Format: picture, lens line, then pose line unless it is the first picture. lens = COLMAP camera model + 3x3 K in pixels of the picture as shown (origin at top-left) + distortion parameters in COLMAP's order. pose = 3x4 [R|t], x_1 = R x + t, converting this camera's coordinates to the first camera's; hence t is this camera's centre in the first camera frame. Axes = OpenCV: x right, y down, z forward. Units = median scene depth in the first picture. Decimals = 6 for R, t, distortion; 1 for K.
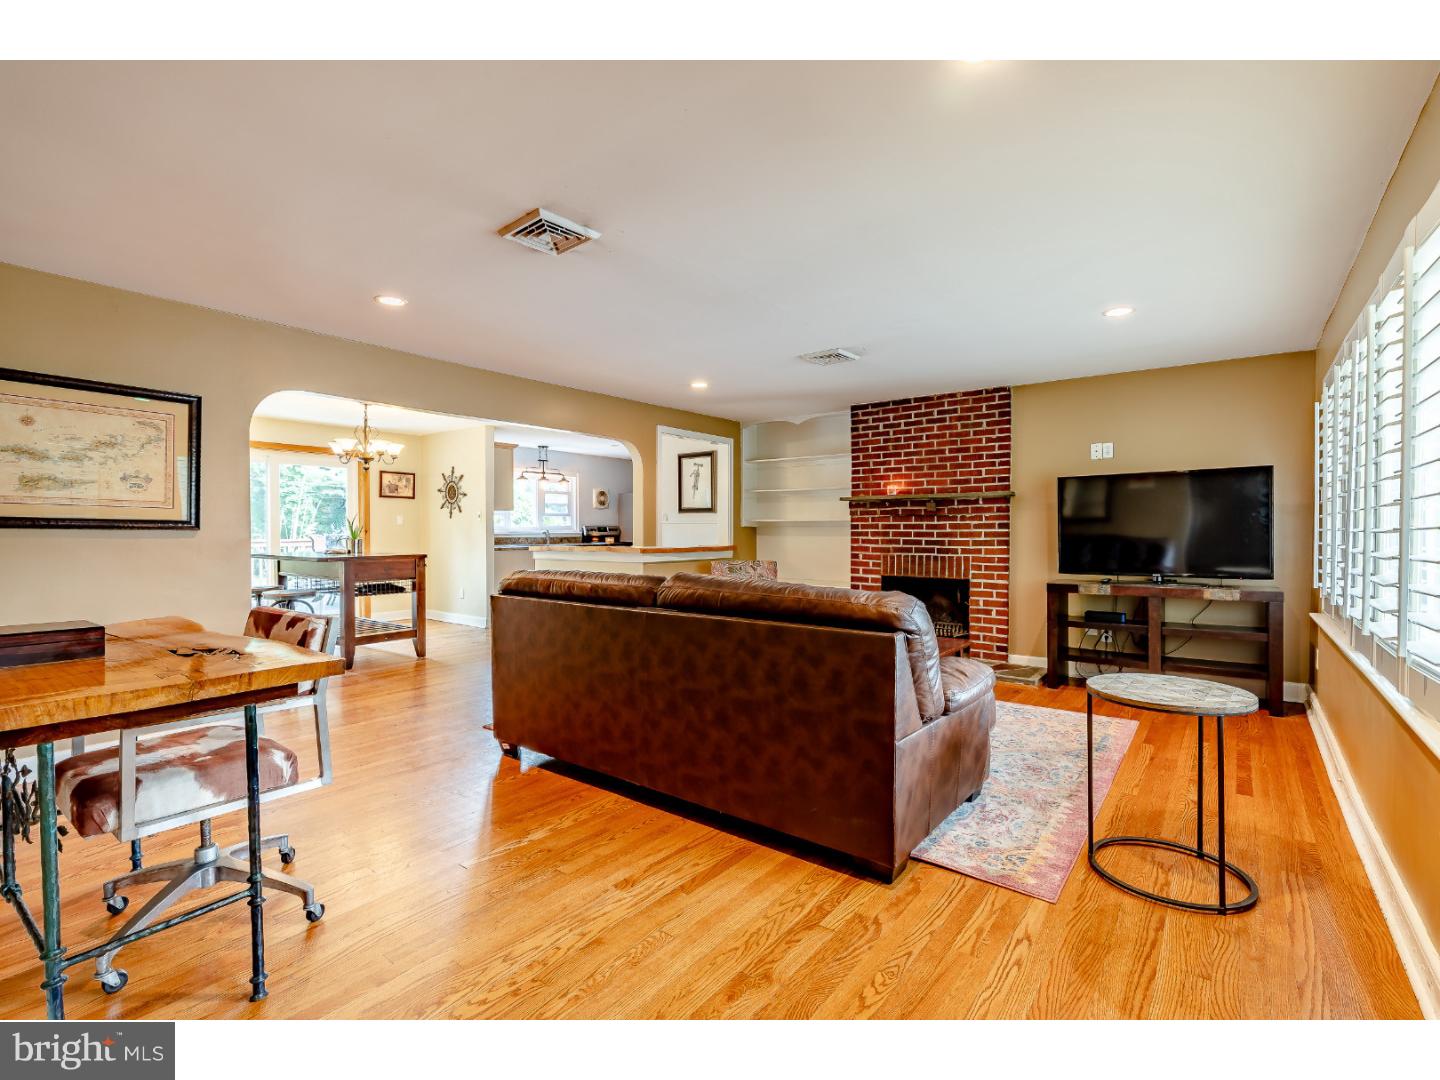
lens RADIAL K [[673.8, 0, 721.7], [0, 673.8, 538.5], [0, 0, 1]] dist [0.001564, 0.000323]
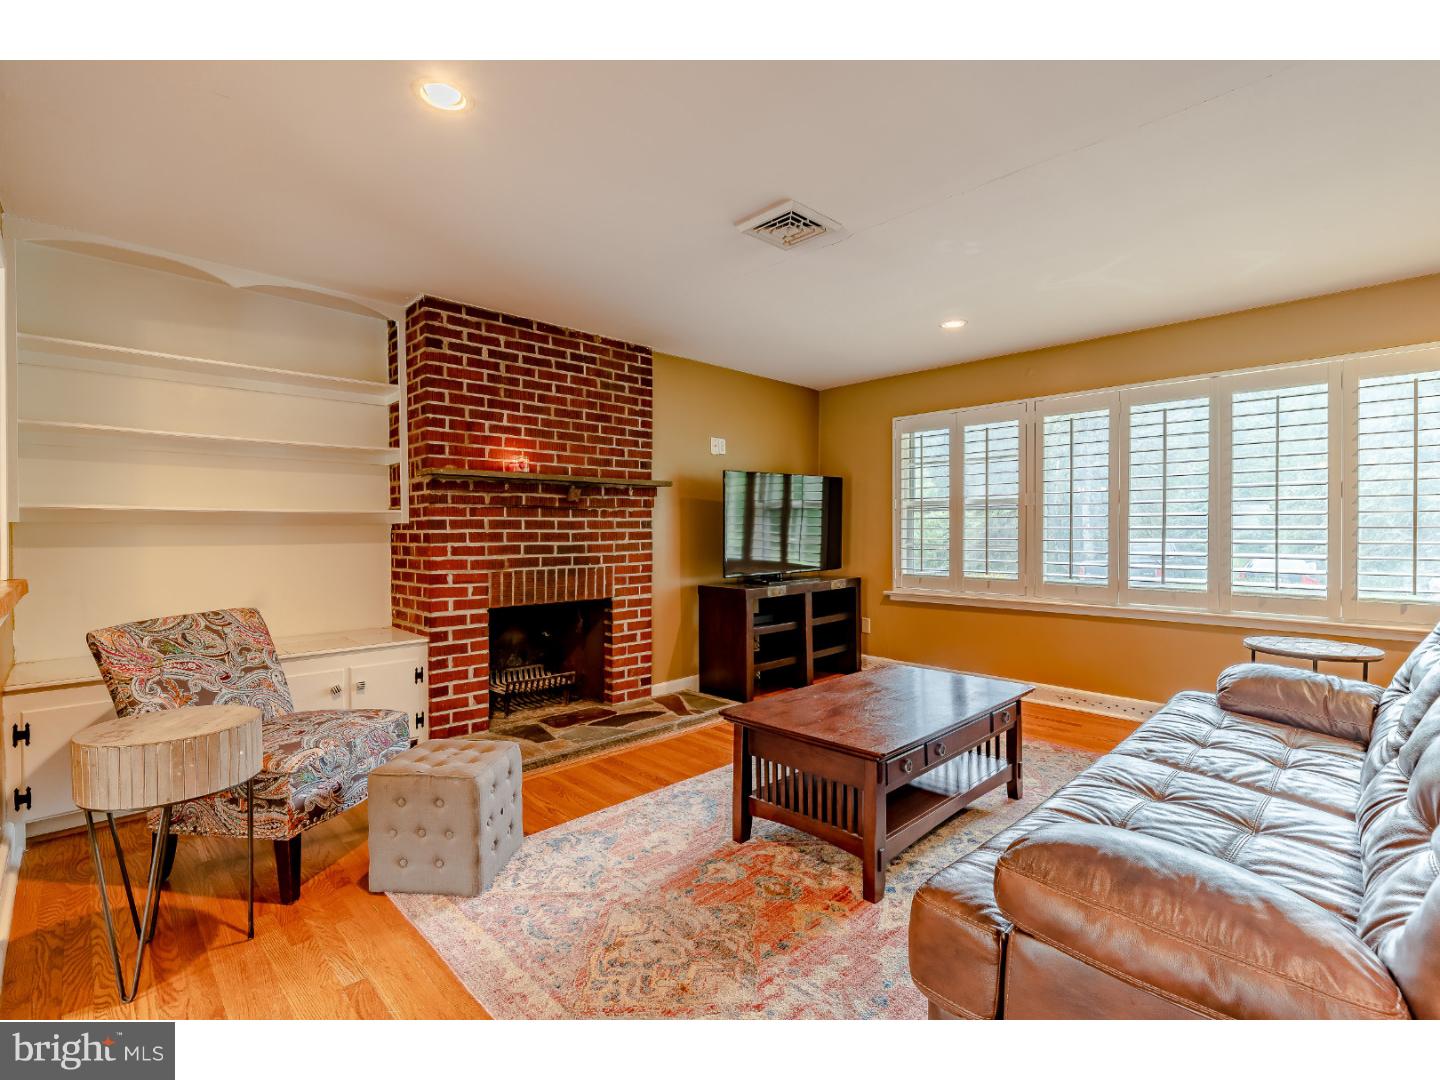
lens RADIAL K [[673.8, 0, 720.3], [0, 673.8, 535.3], [0, 0, 1]] dist [0.001564, 0.000323]
pose [[0.139862, -0.009901, 0.990122, -0.323909], [0.014699, 0.999861, 0.007923, -0.010334], [-0.990062, 0.013445, 0.139988, 0.750803]]
